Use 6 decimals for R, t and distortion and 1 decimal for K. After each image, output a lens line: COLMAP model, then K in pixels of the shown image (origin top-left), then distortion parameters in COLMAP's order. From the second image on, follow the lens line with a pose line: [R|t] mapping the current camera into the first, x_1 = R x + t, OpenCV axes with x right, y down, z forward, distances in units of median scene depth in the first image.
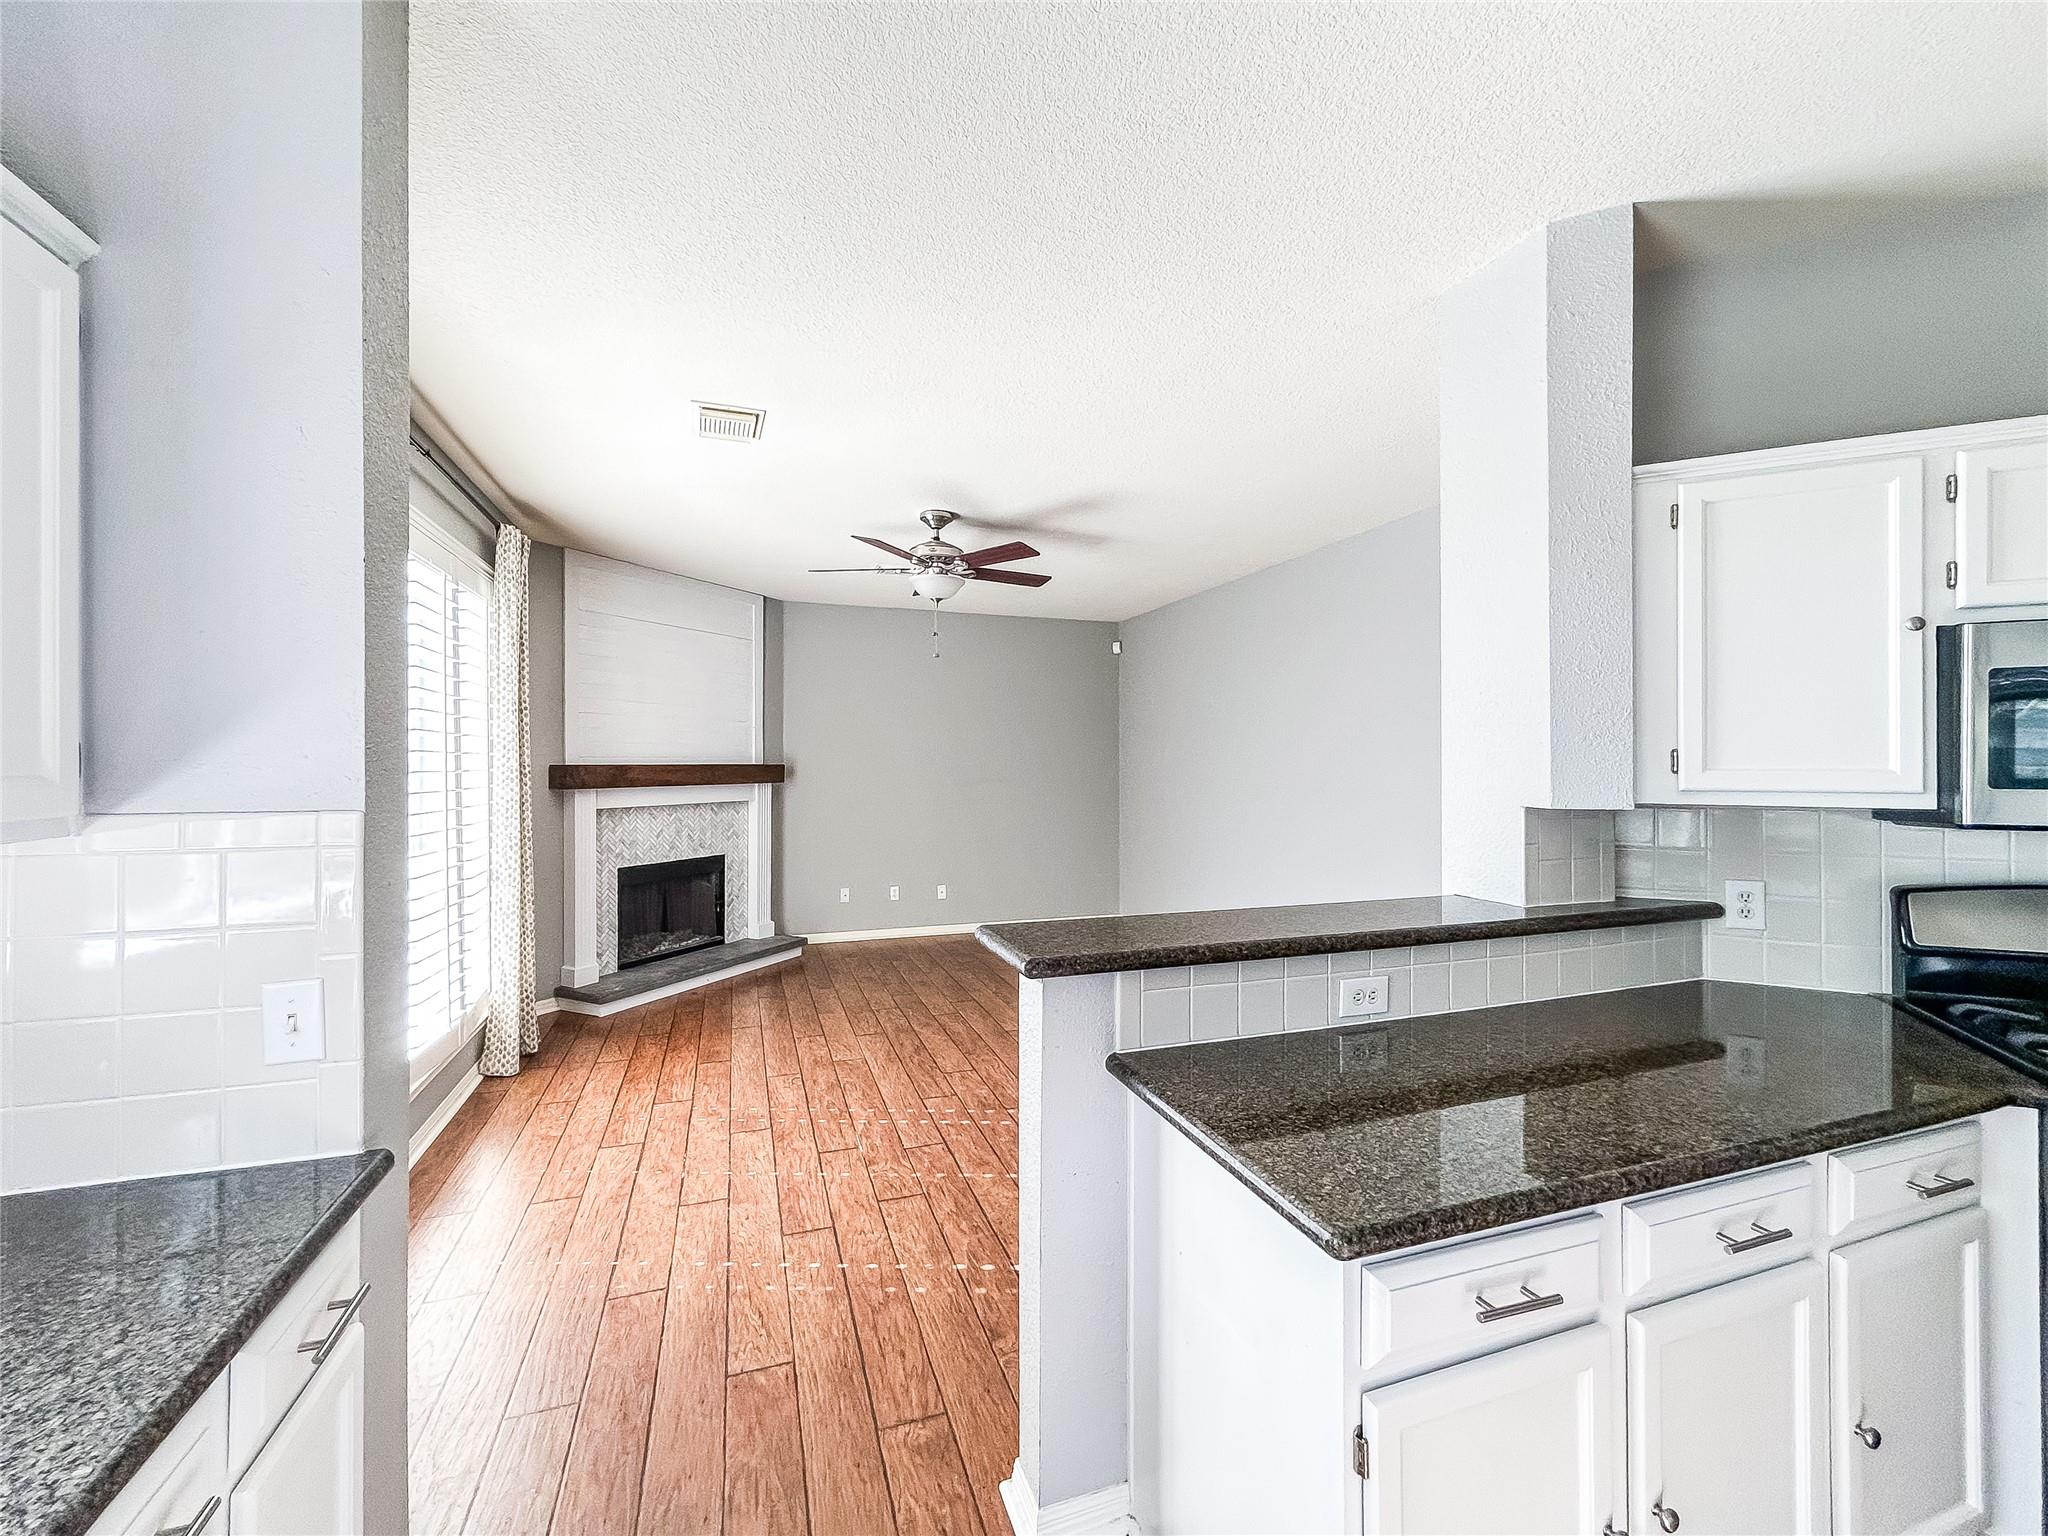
lens RADIAL K [[839.8, 0, 1026.4], [0, 839.8, 751.6], [0, 0, 1]] dist [-0.000479, 0.000161]
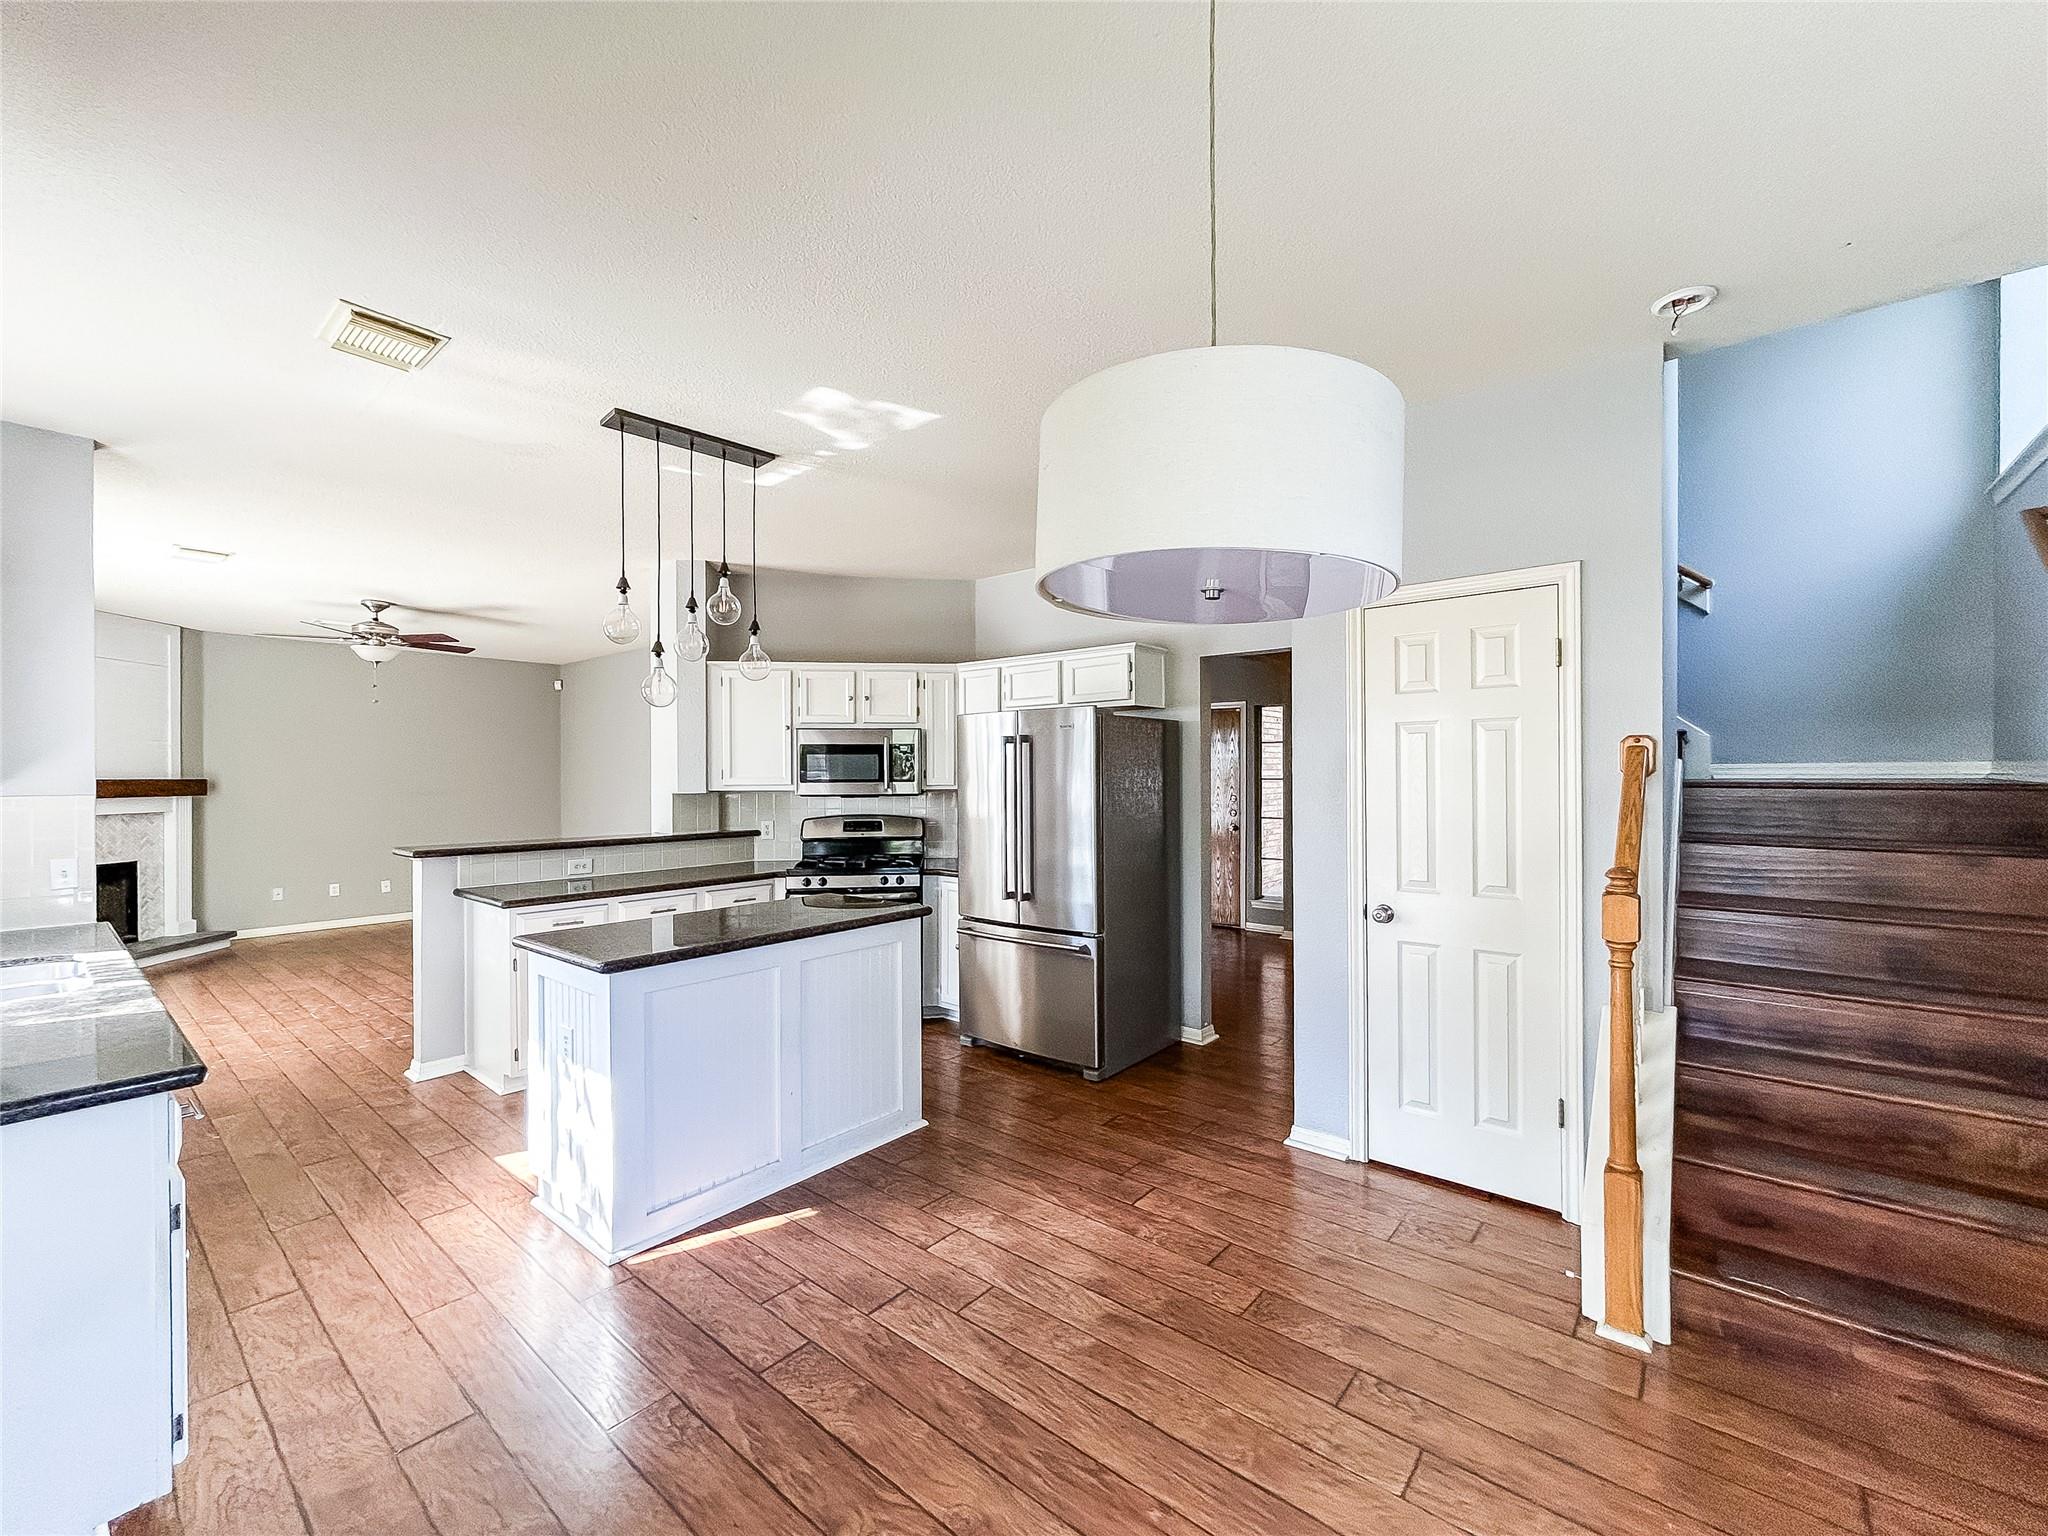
lens RADIAL K [[828.2, 0, 1024.3], [0, 828.2, 771.4], [0, 0, 1]] dist [0.000093, 0.000771]
pose [[0.853709, -0.002467, 0.520744, 0.101311], [-0.001559, 0.999972, 0.007293, -0.008391], [-0.520747, -0.007038, 0.853682, -0.783550]]
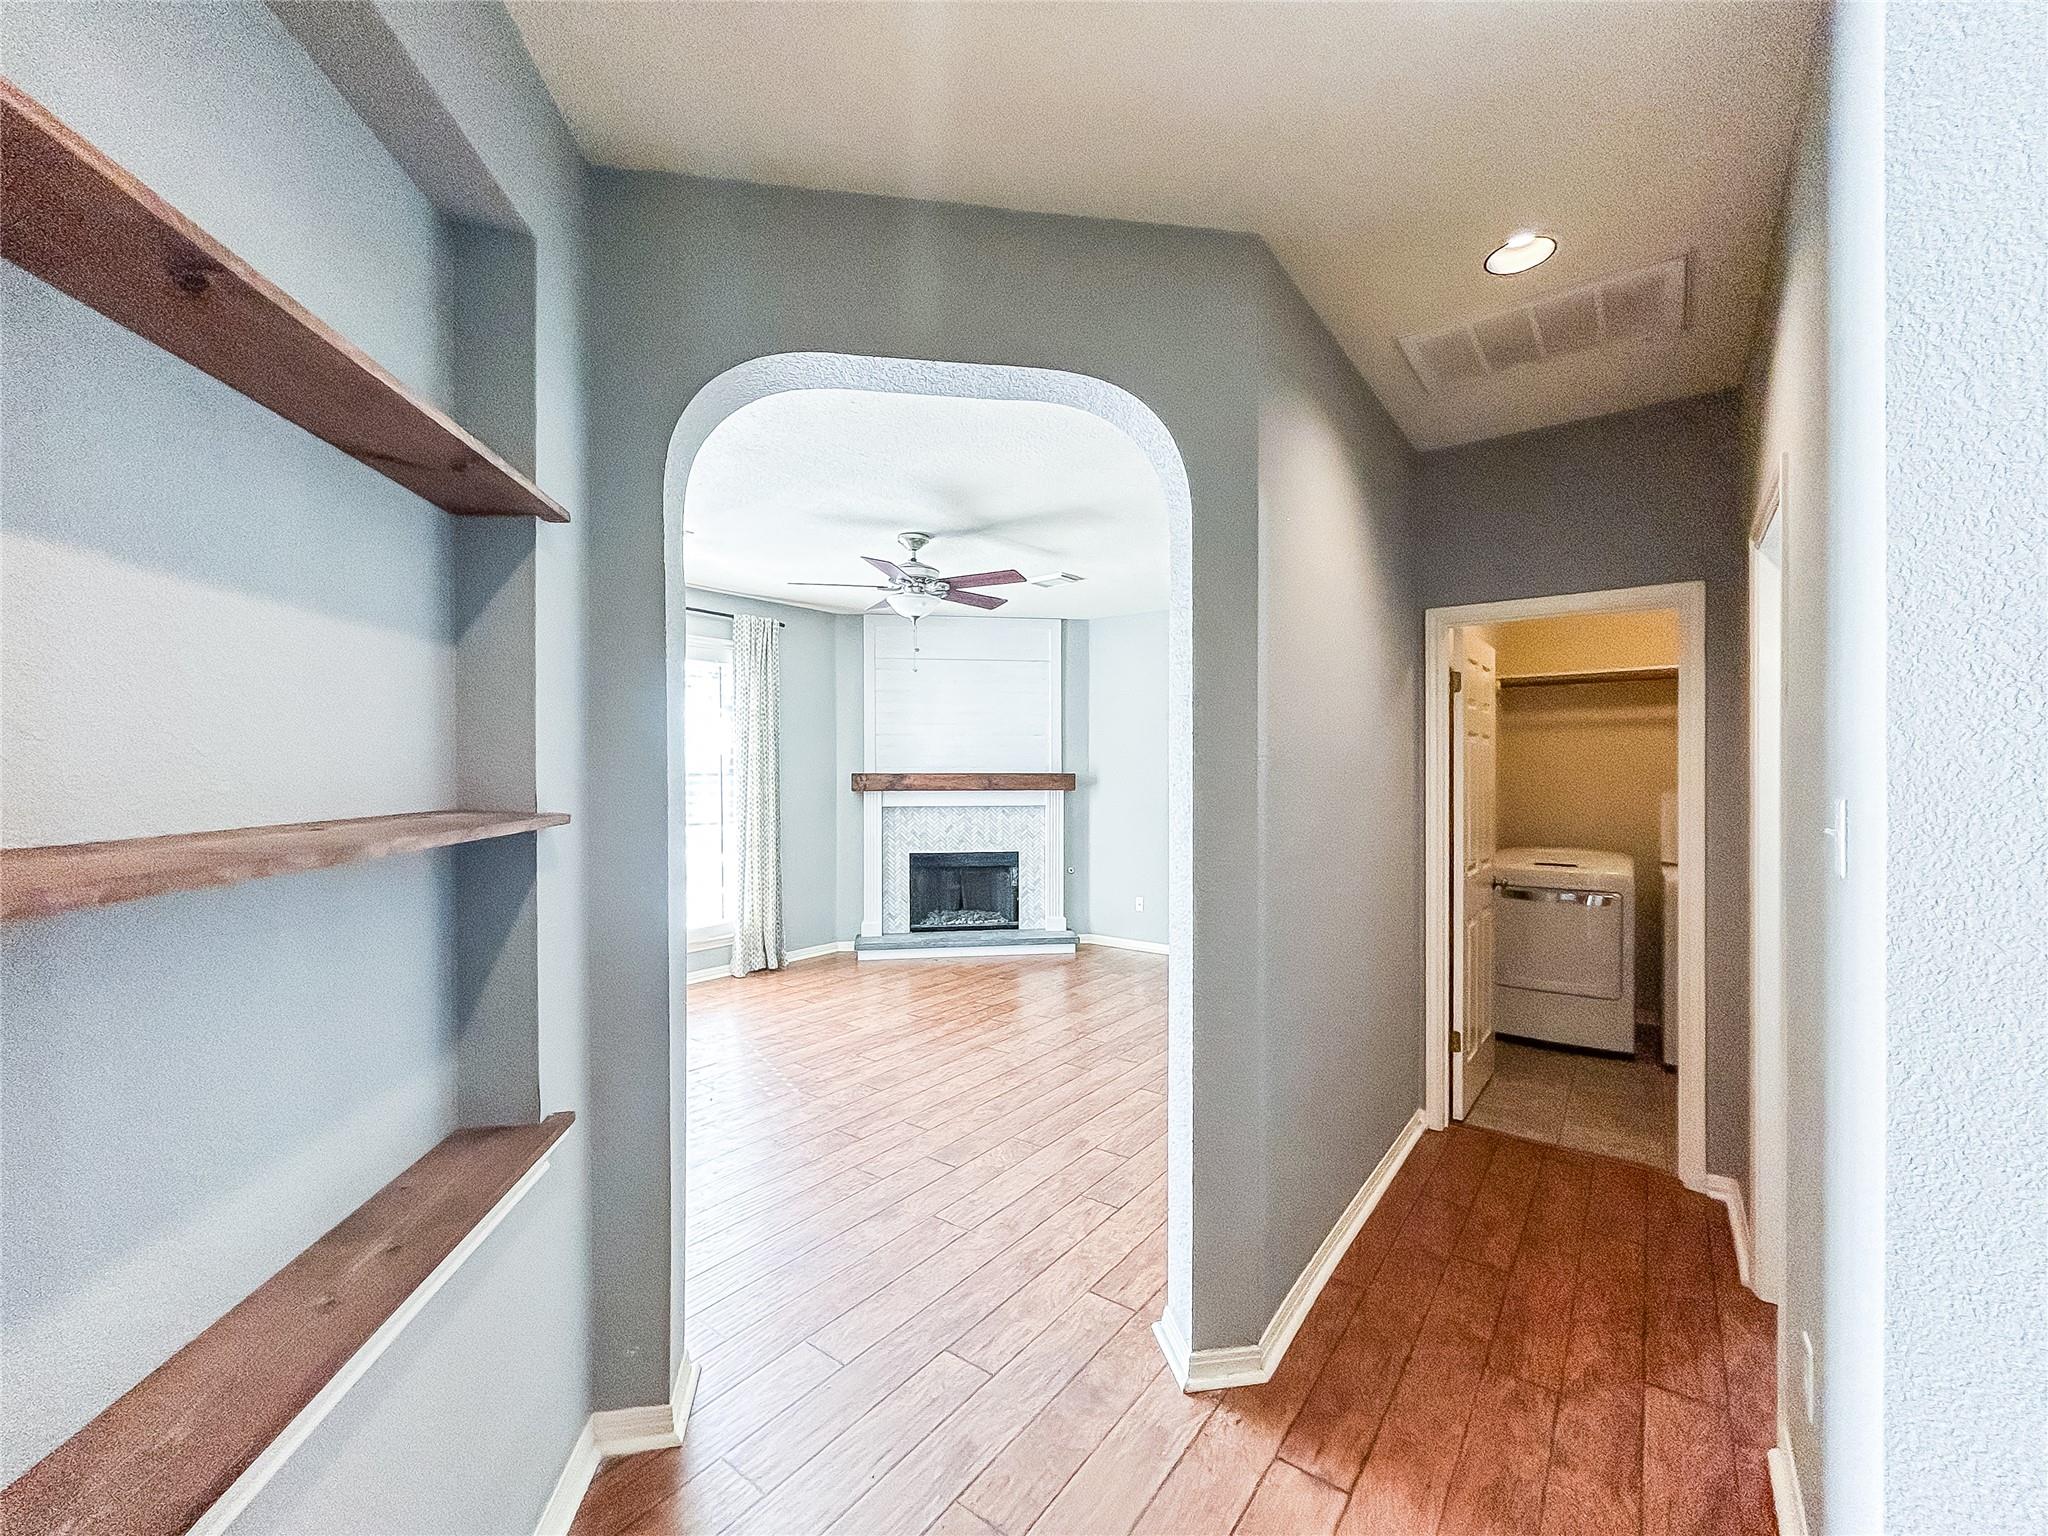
lens RADIAL K [[853.9, 0, 1024.0], [0, 853.9, 768.0], [0, 0, 1]] dist [-0.000328, 0.000088]
pose [[0.557465, -0.002486, -0.830197, 0.880861], [0.012974, 0.999899, 0.005718, 0.003227], [0.830099, -0.013959, 0.557441, 0.520418]]
